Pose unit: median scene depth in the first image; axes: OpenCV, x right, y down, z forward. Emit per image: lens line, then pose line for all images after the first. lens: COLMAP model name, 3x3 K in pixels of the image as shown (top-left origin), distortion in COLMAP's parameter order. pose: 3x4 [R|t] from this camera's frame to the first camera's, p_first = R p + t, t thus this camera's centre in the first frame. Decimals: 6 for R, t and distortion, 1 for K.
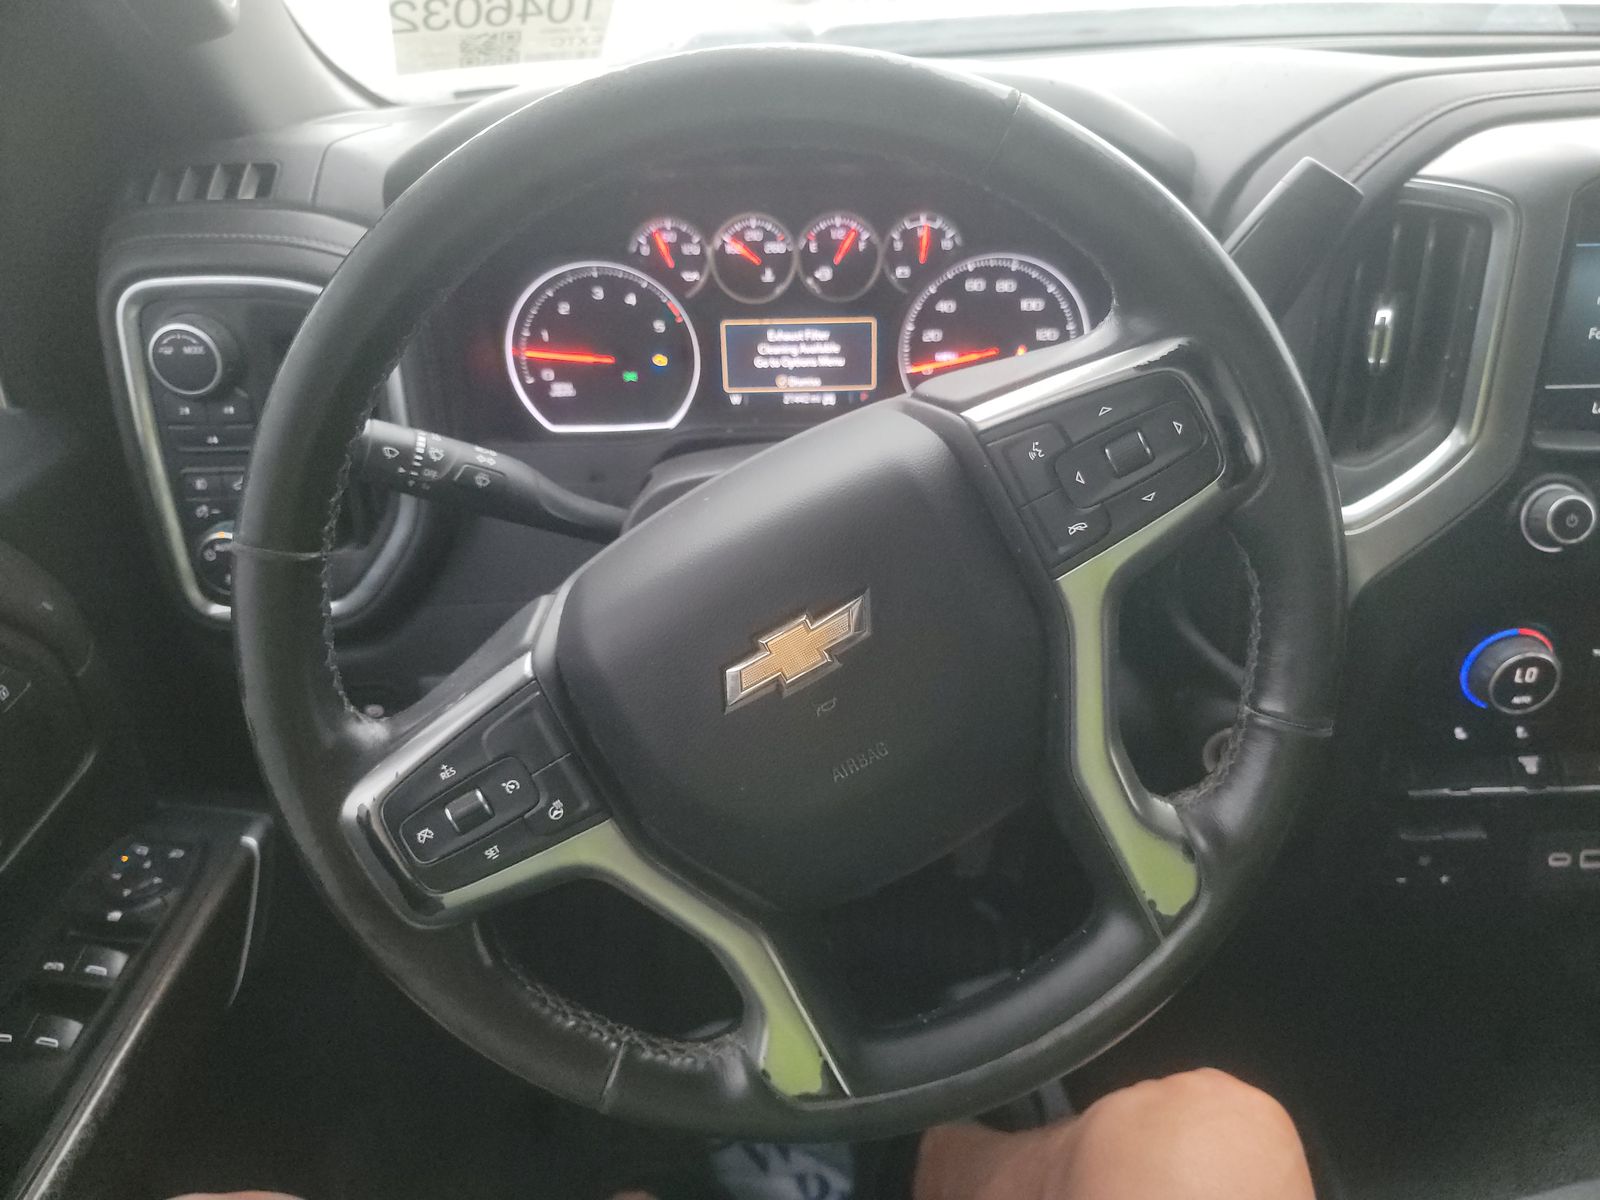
lens RADIAL K [[1120.6, 0, 800.0], [0, 1120.6, 600.0], [0, 0, 1]] dist [0.087501, -0.091394]
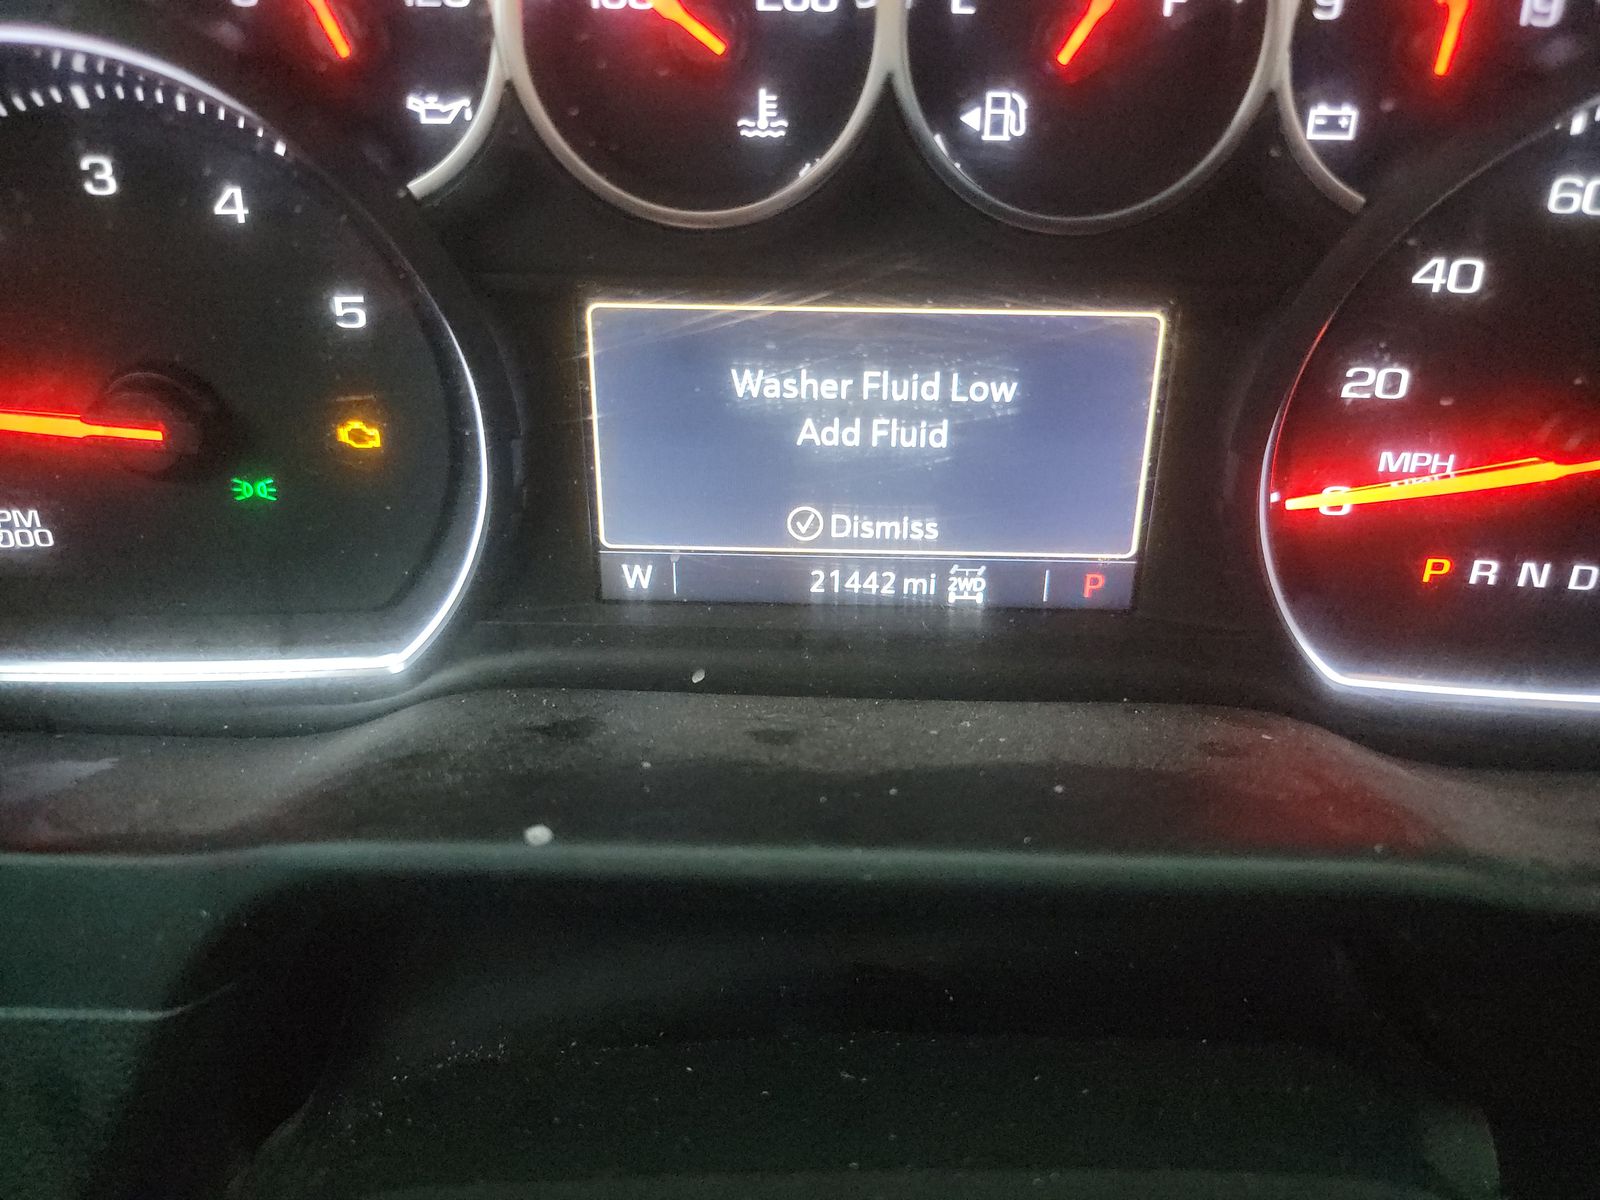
lens RADIAL K [[1117.4, 0, 800.0], [0, 1117.4, 600.0], [0, 0, 1]] dist [0.001611, 0.000924]
pose [[0.999222, 0.038511, -0.008479, -0.014077], [-0.038322, 0.999036, 0.021403, -0.183489], [0.009295, -0.021062, 0.999735, 0.732455]]
